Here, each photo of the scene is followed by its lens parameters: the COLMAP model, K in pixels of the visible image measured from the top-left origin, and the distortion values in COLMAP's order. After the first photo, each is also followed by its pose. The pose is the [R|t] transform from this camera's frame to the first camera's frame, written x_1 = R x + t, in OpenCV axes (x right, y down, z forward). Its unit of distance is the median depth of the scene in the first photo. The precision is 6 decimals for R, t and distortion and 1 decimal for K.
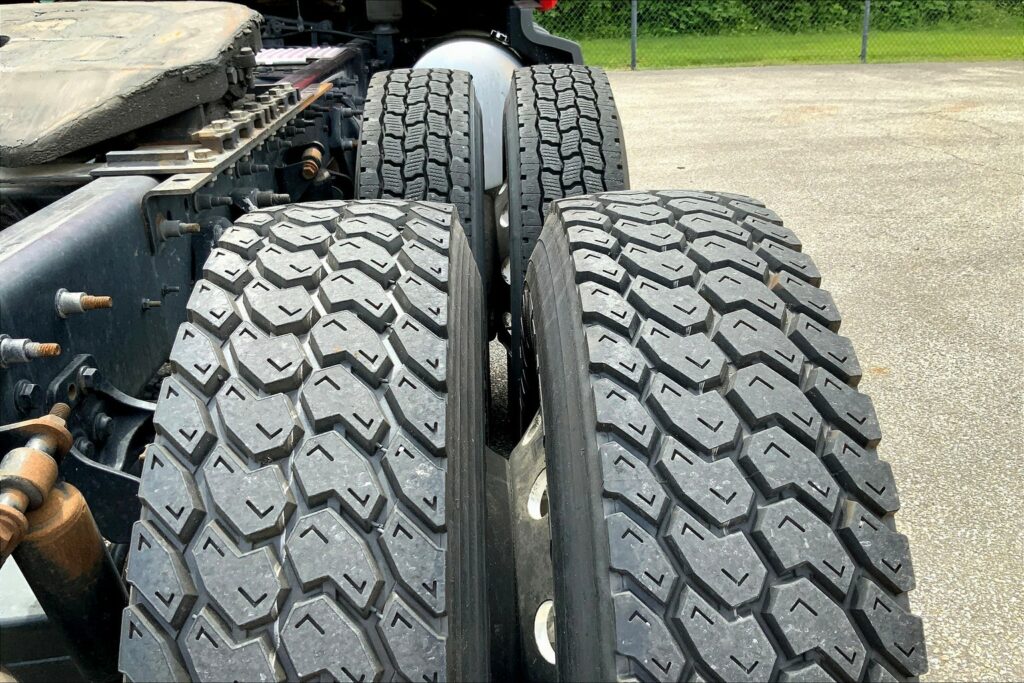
lens RADIAL K [[854.3, 0, 510.7], [0, 854.3, 326.6], [0, 0, 1]] dist [0.102736, -0.219692]
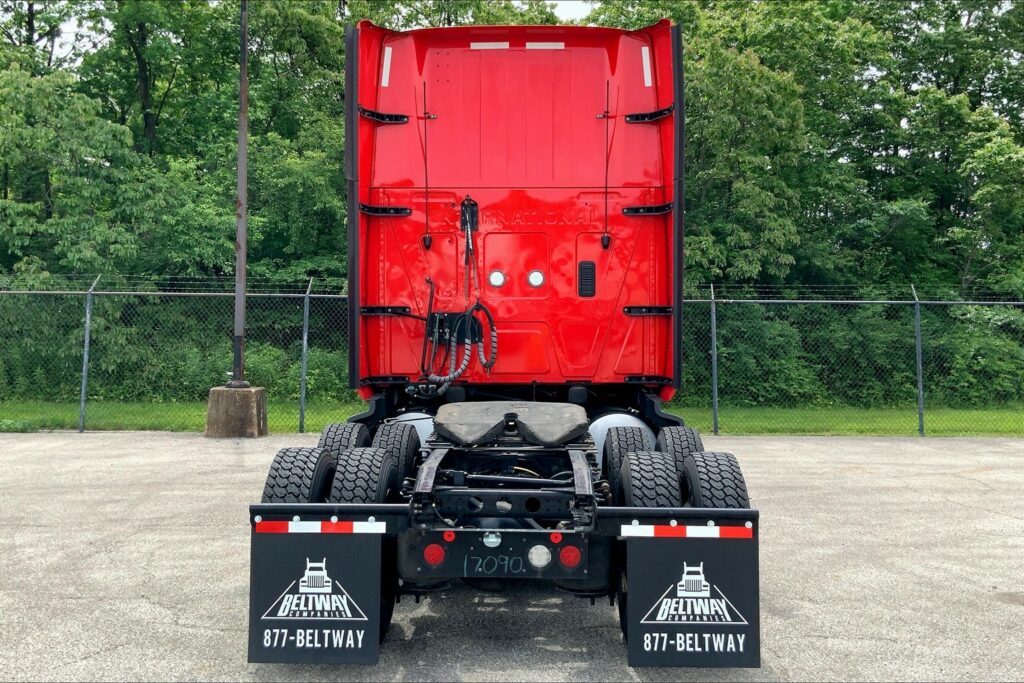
lens RADIAL K [[1102.4, 0, 512.0], [0, 1102.4, 341.5], [0, 0, 1]] dist [0.097912, -0.003531]
pose [[0.998322, 0.021512, -0.053768, -0.062965], [-0.039672, 0.930420, -0.364340, 0.159563], [0.042189, 0.365862, 0.929712, -0.510676]]
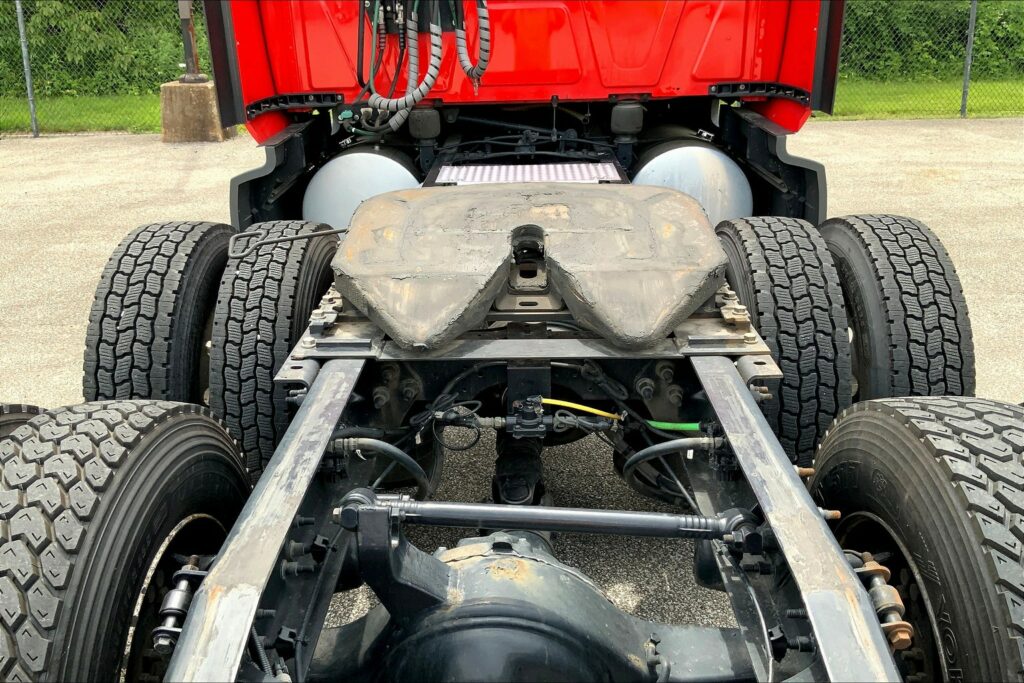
lens RADIAL K [[863.8, 0, 512.0], [0, 863.8, 341.5], [0, 0, 1]] dist [0.035720, -0.088312]
pose [[0.998951, 0.013884, -0.043633, -0.094503], [-0.014336, 0.999847, -0.010058, -0.023867], [0.043487, 0.010673, 0.998997, -0.059410]]
